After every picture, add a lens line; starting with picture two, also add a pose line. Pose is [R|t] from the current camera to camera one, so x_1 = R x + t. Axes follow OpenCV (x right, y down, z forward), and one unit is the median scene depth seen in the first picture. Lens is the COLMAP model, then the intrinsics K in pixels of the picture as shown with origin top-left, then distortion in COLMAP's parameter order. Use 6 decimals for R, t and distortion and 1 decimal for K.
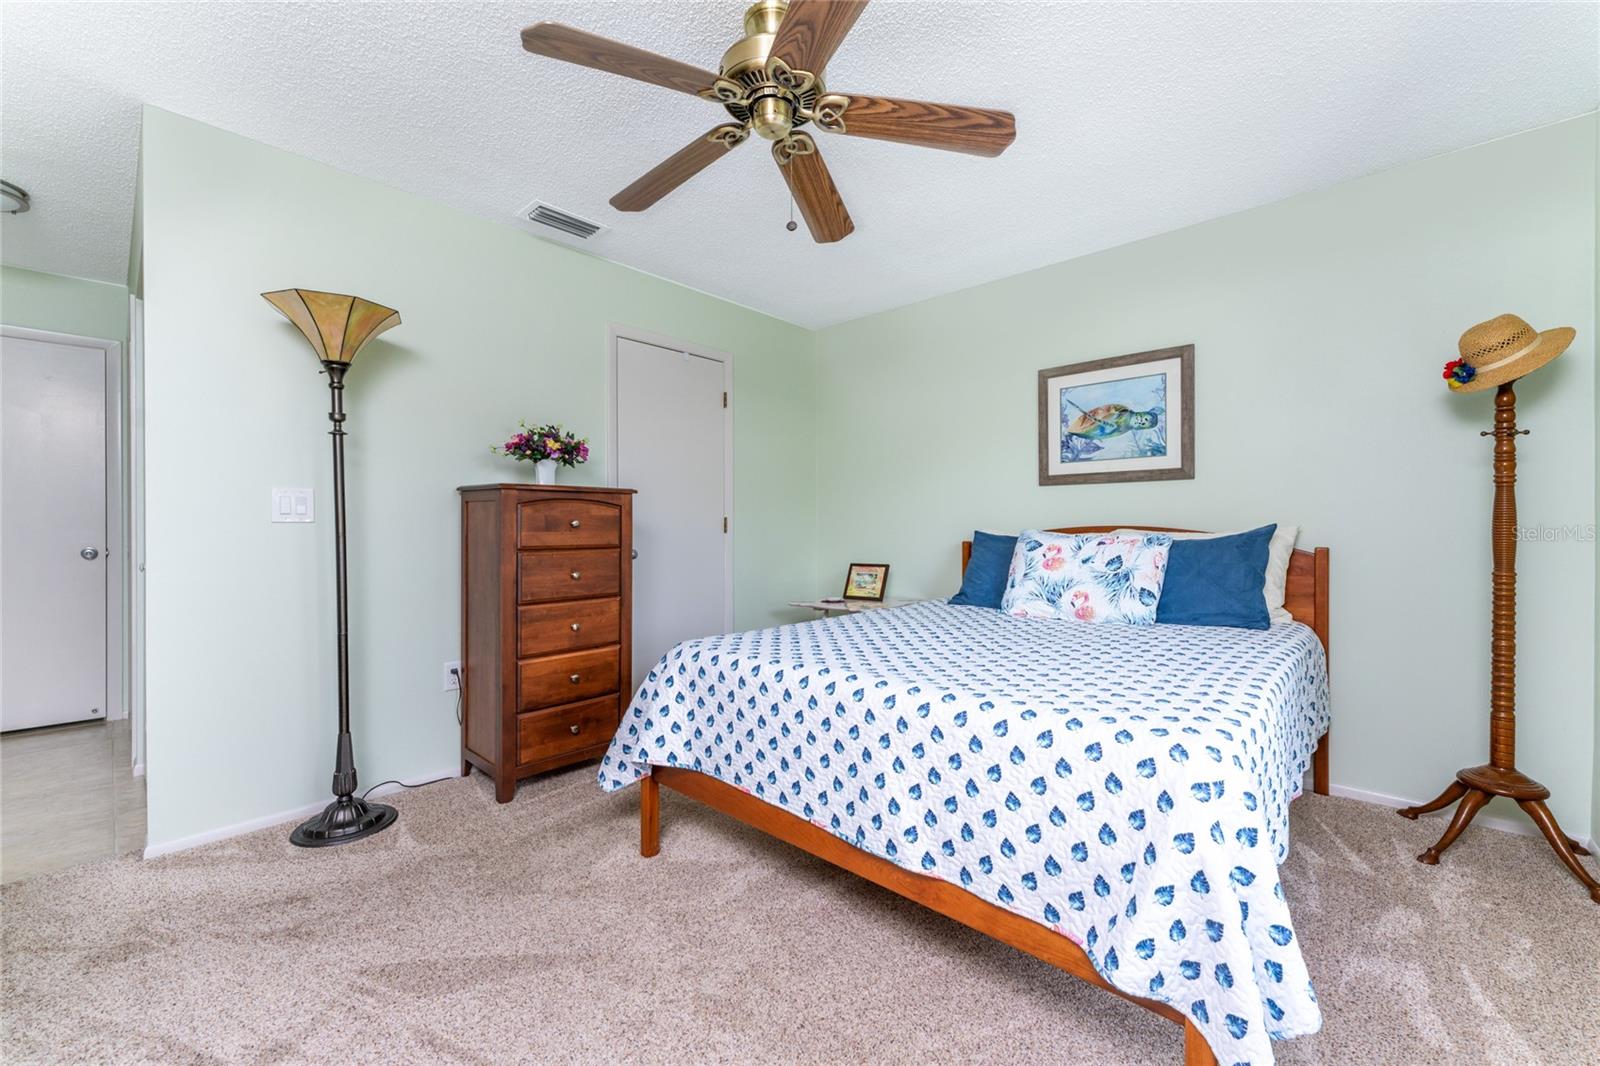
lens RADIAL K [[654.5, 0, 800.0], [0, 654.5, 533.0], [0, 0, 1]] dist [0.000723, -0.000015]
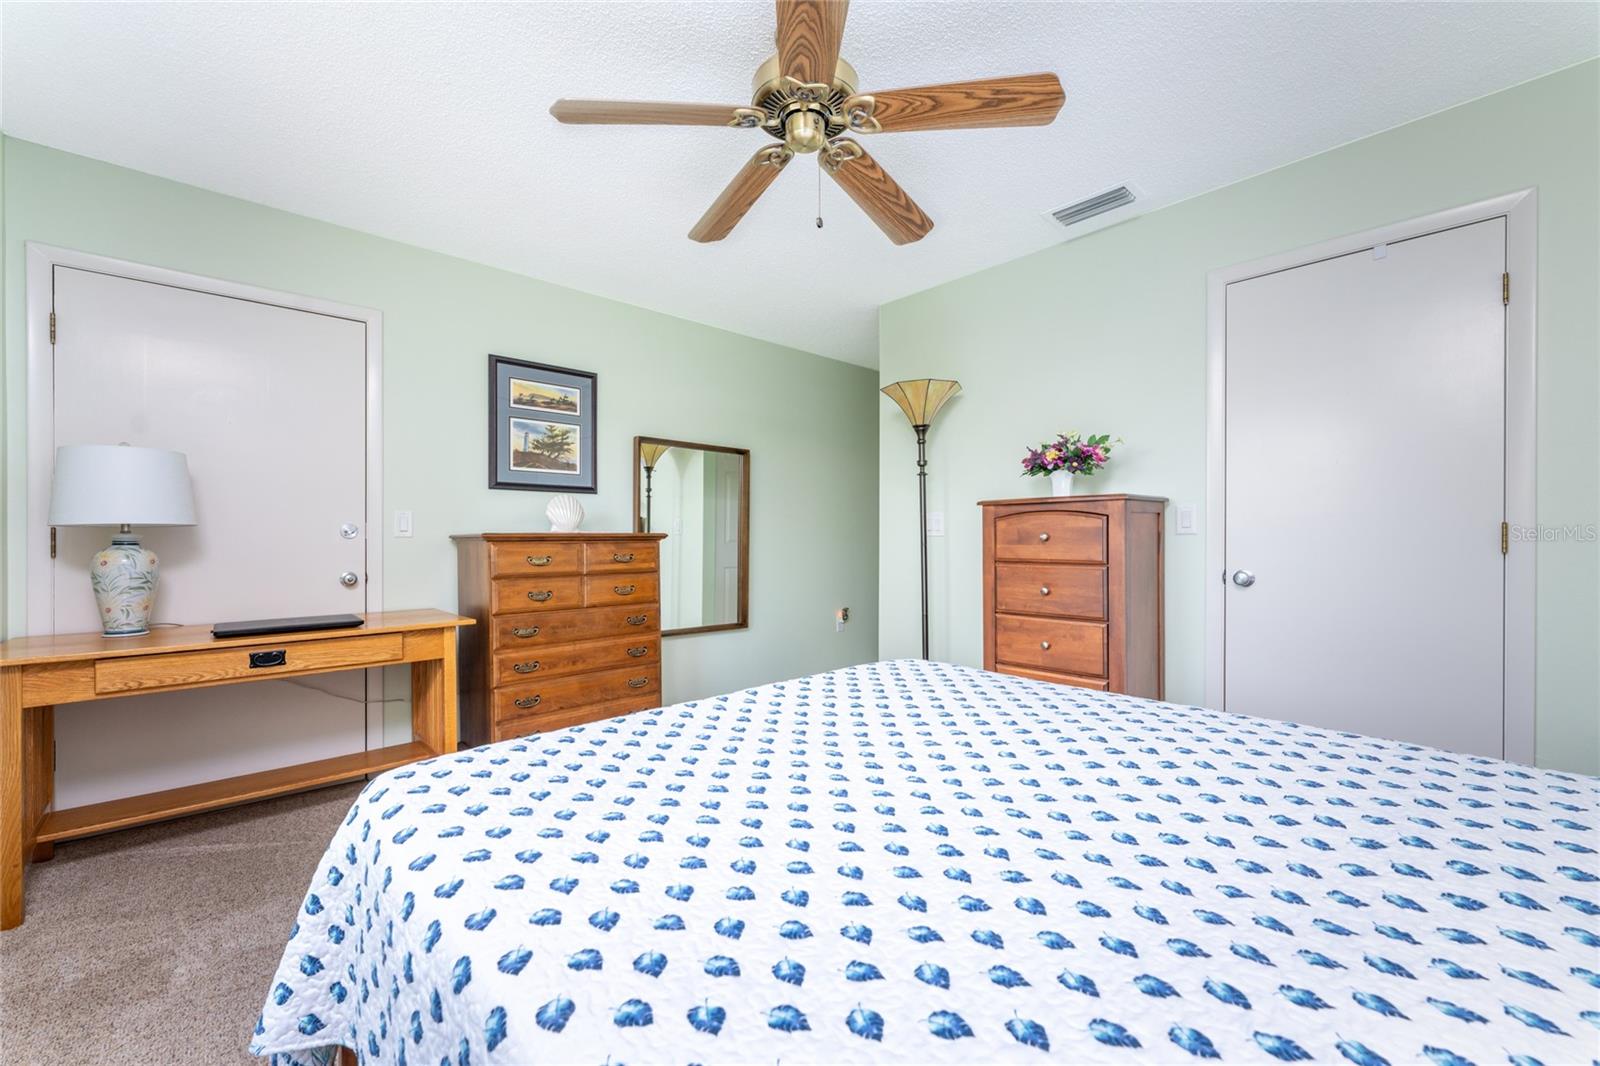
lens RADIAL K [[647.0, 0, 802.0], [0, 647.0, 542.6], [0, 0, 1]] dist [0.002758, -0.000068]
pose [[-0.069276, 0.001791, -0.997596, 0.646993], [-0.019456, 0.999806, 0.003146, -0.001709], [0.997408, 0.019628, -0.069228, 0.743273]]
